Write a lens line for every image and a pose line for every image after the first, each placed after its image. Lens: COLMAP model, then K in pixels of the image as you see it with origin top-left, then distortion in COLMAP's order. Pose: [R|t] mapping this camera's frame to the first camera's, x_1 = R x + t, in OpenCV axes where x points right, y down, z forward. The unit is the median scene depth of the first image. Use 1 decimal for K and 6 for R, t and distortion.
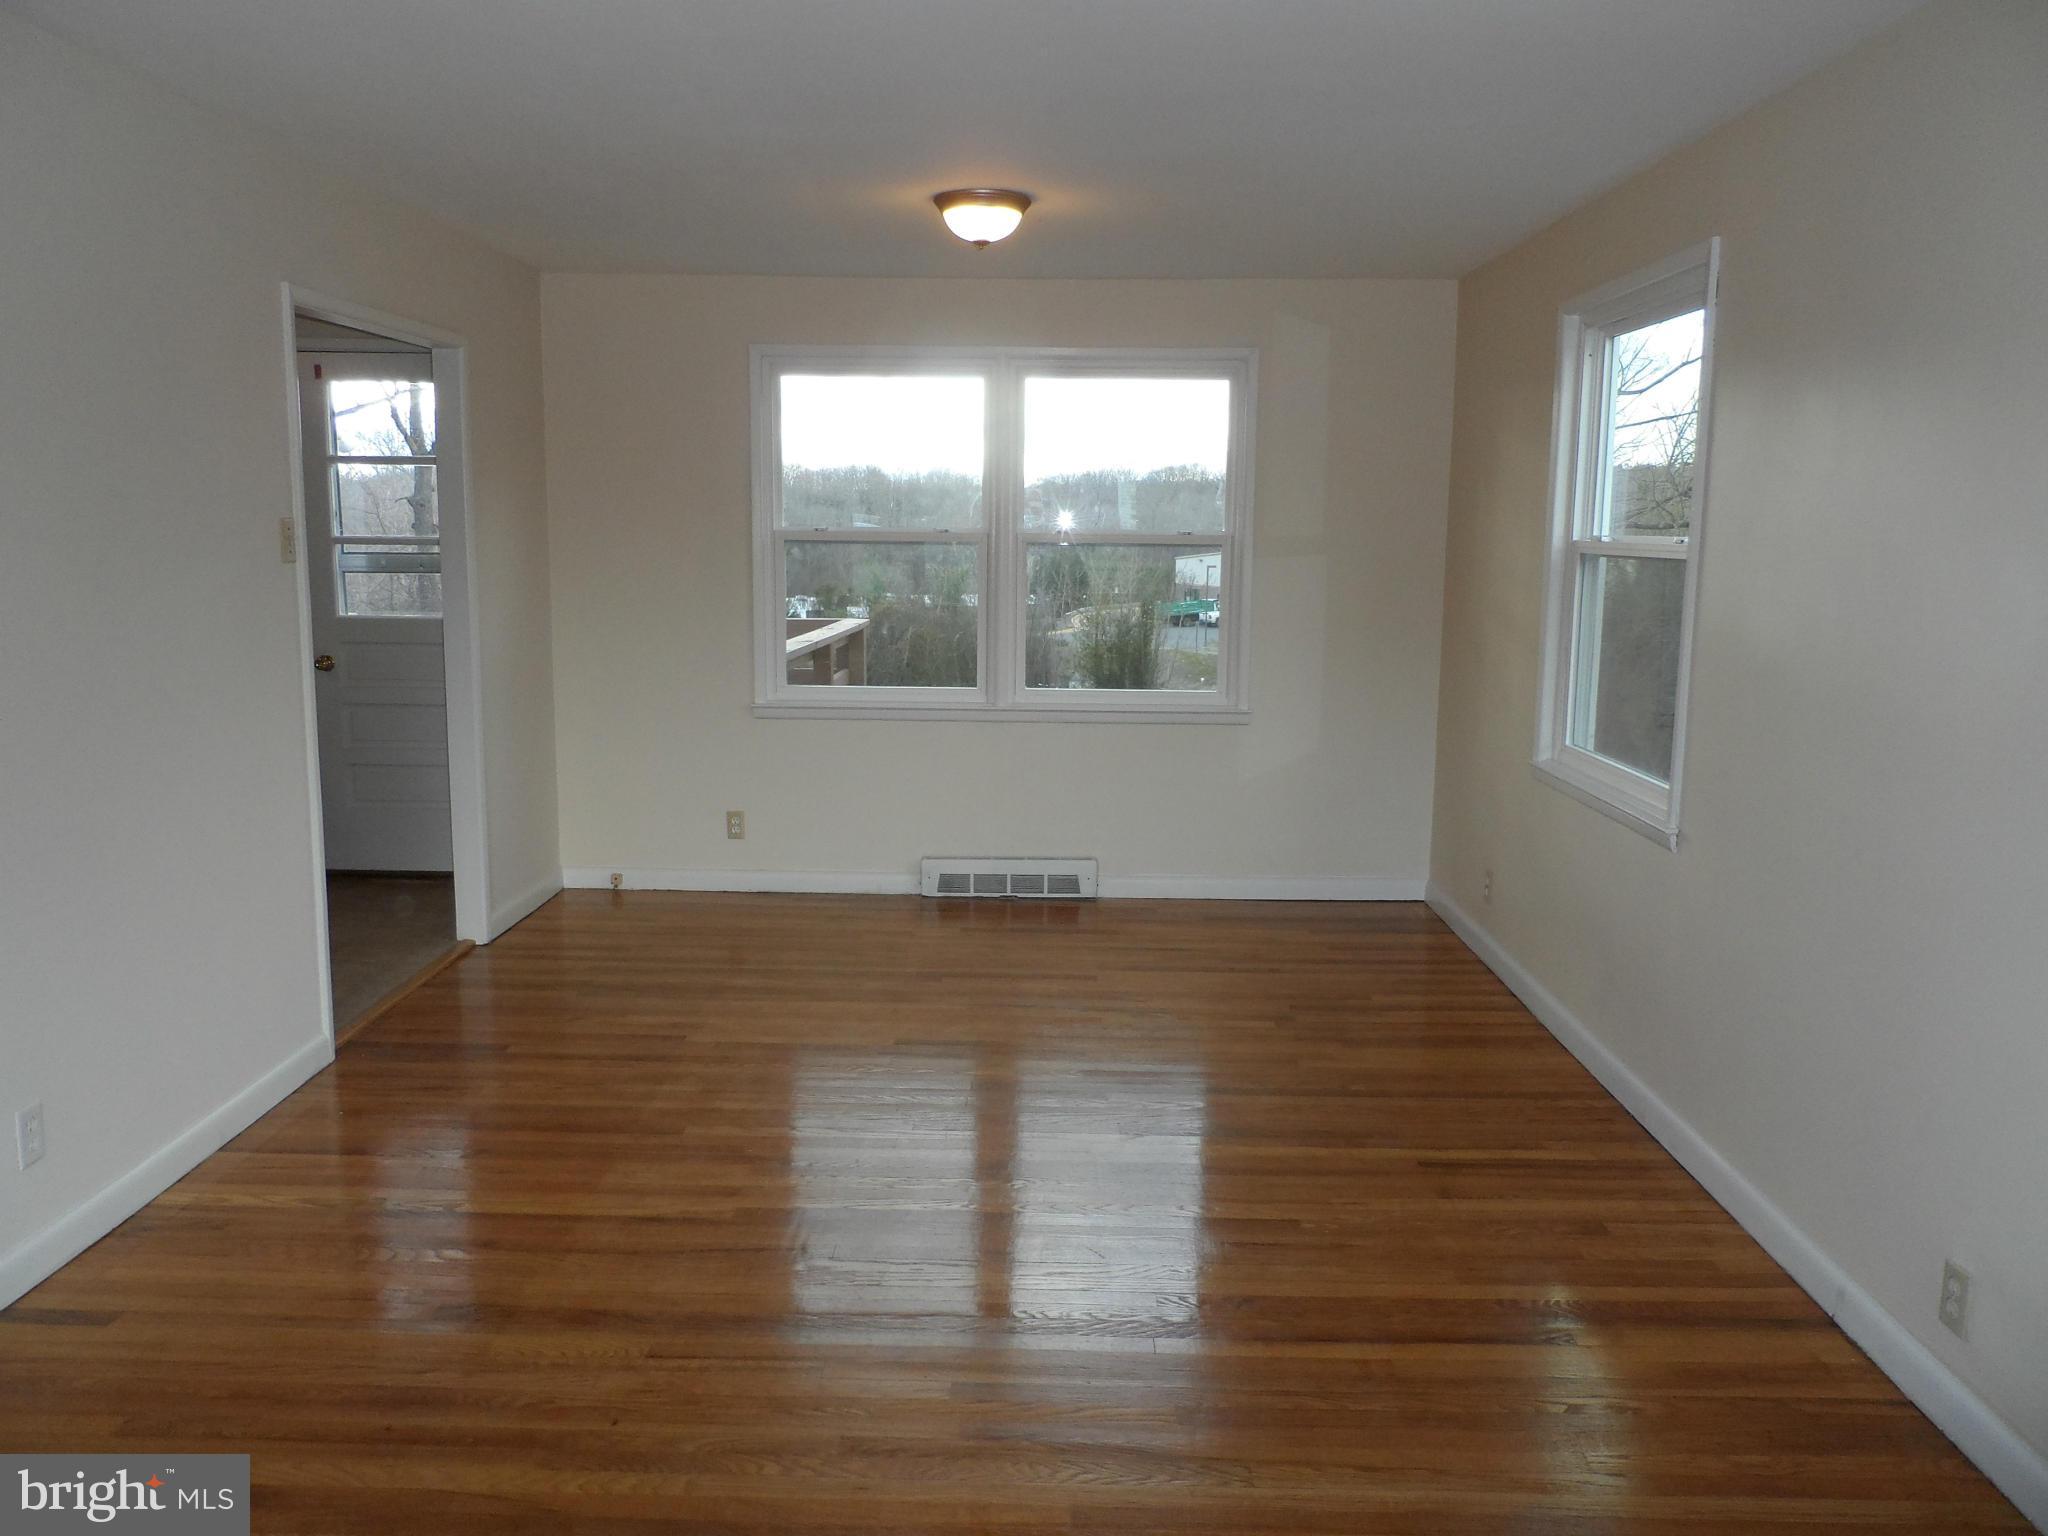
lens RADIAL K [[1542.4, 0, 1016.6], [0, 1542.4, 761.2], [0, 0, 1]] dist [-0.011793, -0.005544]
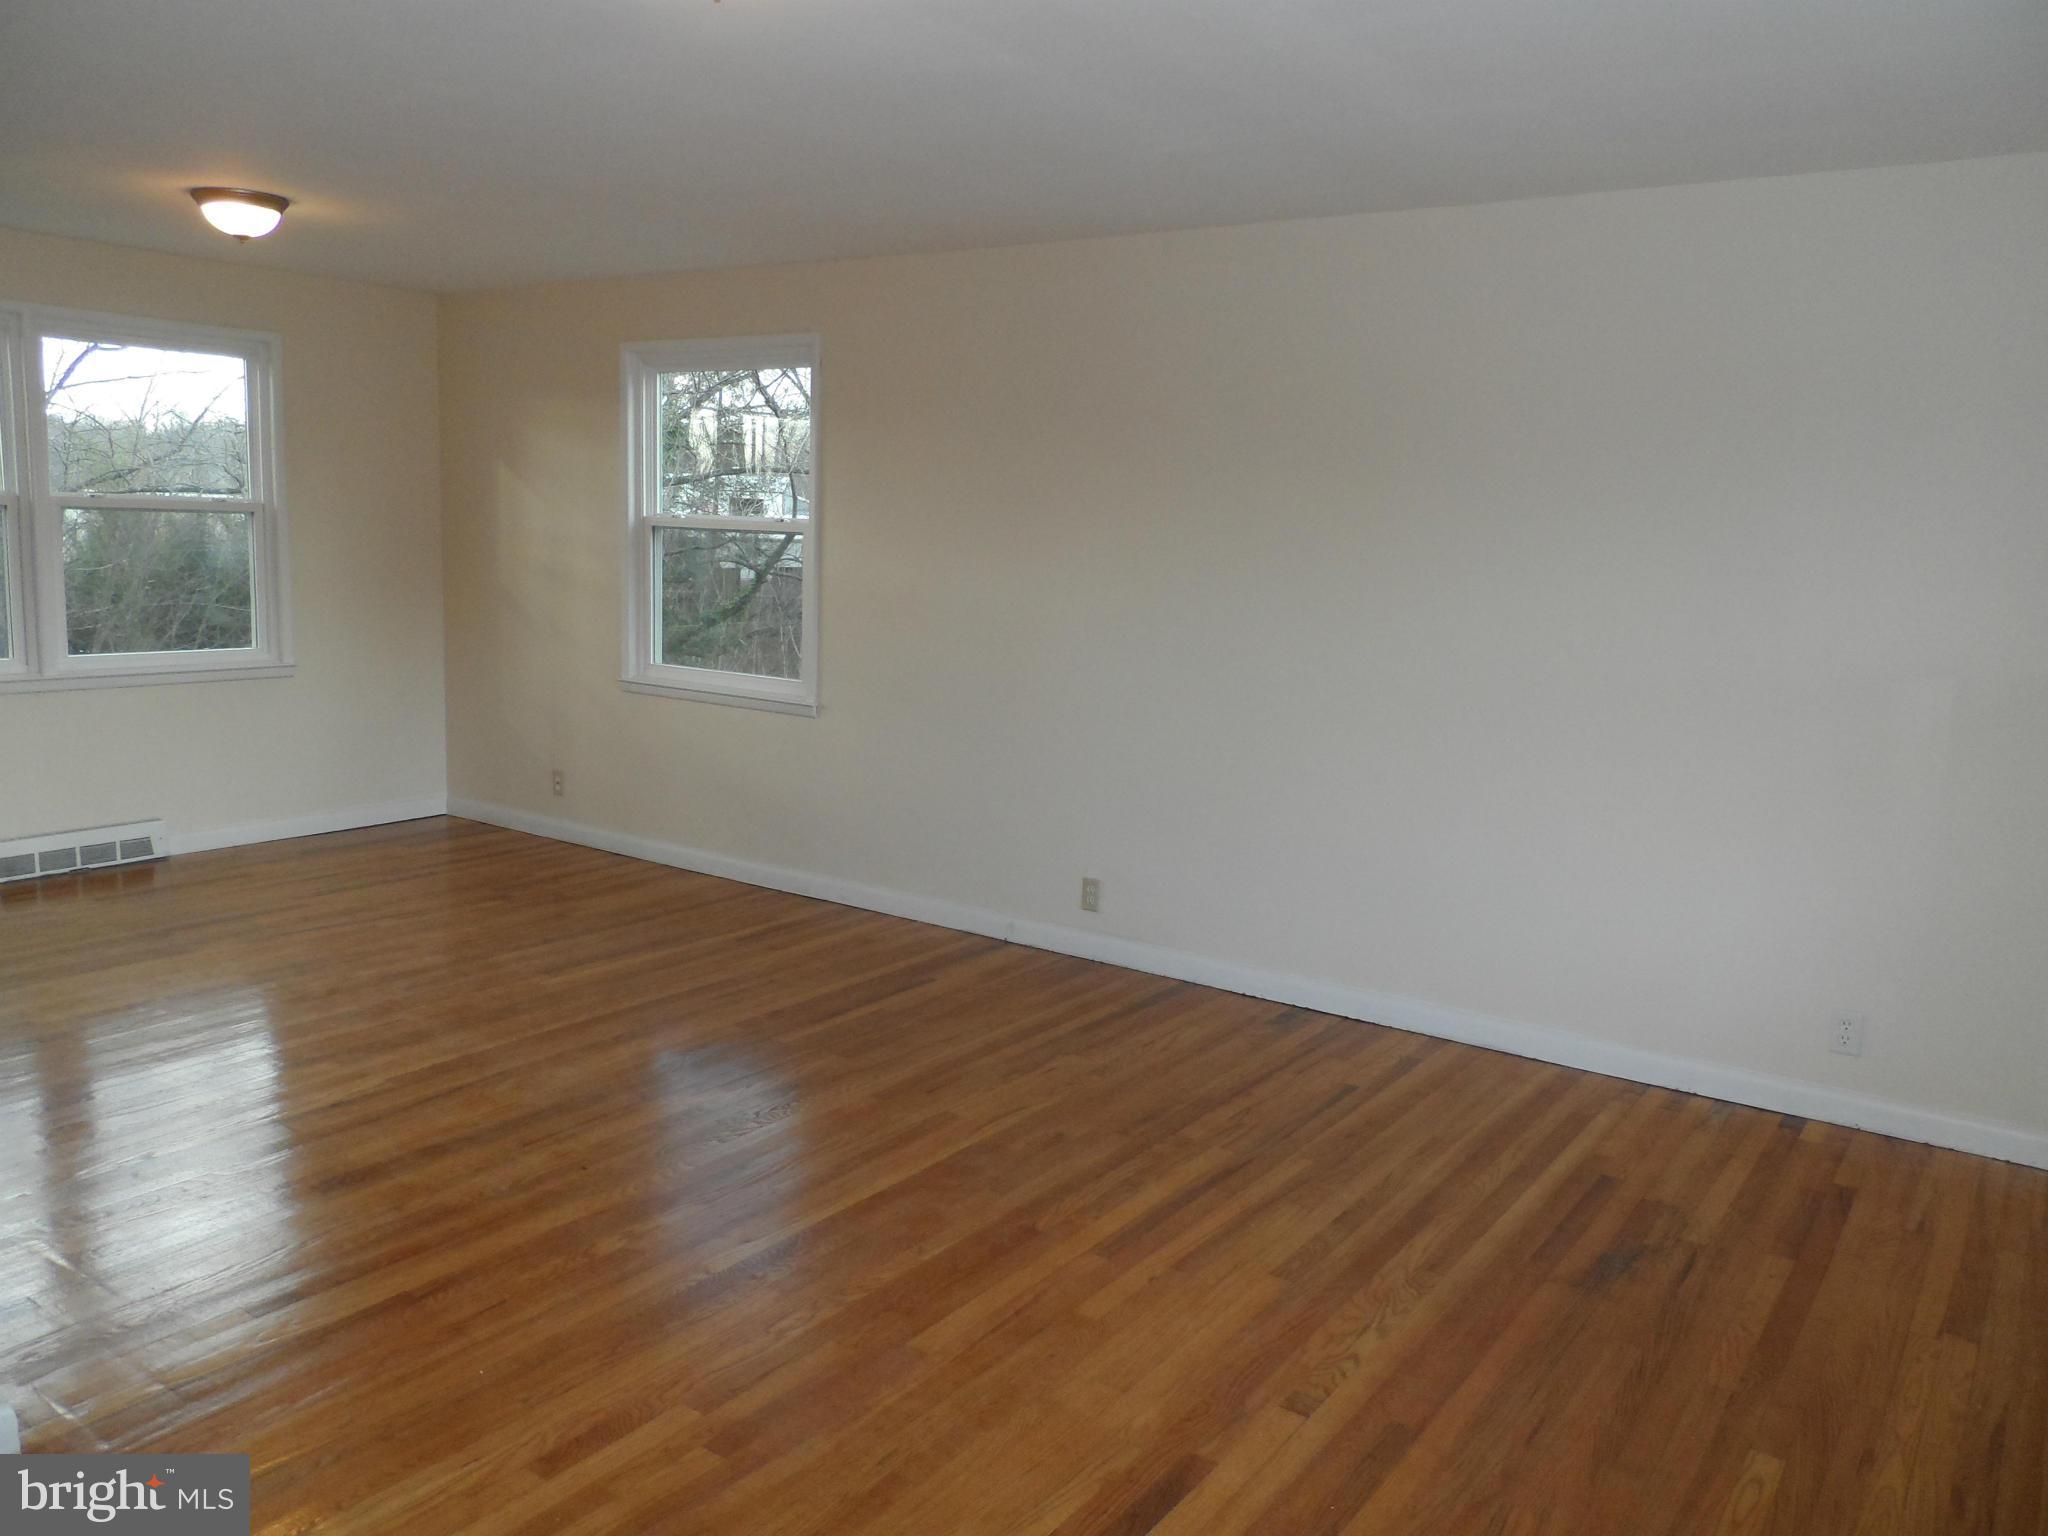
lens RADIAL K [[1542.4, 0, 1030.4], [0, 1542.4, 752.6], [0, 0, 1]] dist [-0.011793, -0.005544]
pose [[0.550844, -0.110351, 0.827281, -0.486604], [0.092713, 0.993176, 0.070748, 0.001463], [-0.829442, 0.037728, 0.557317, -0.045124]]
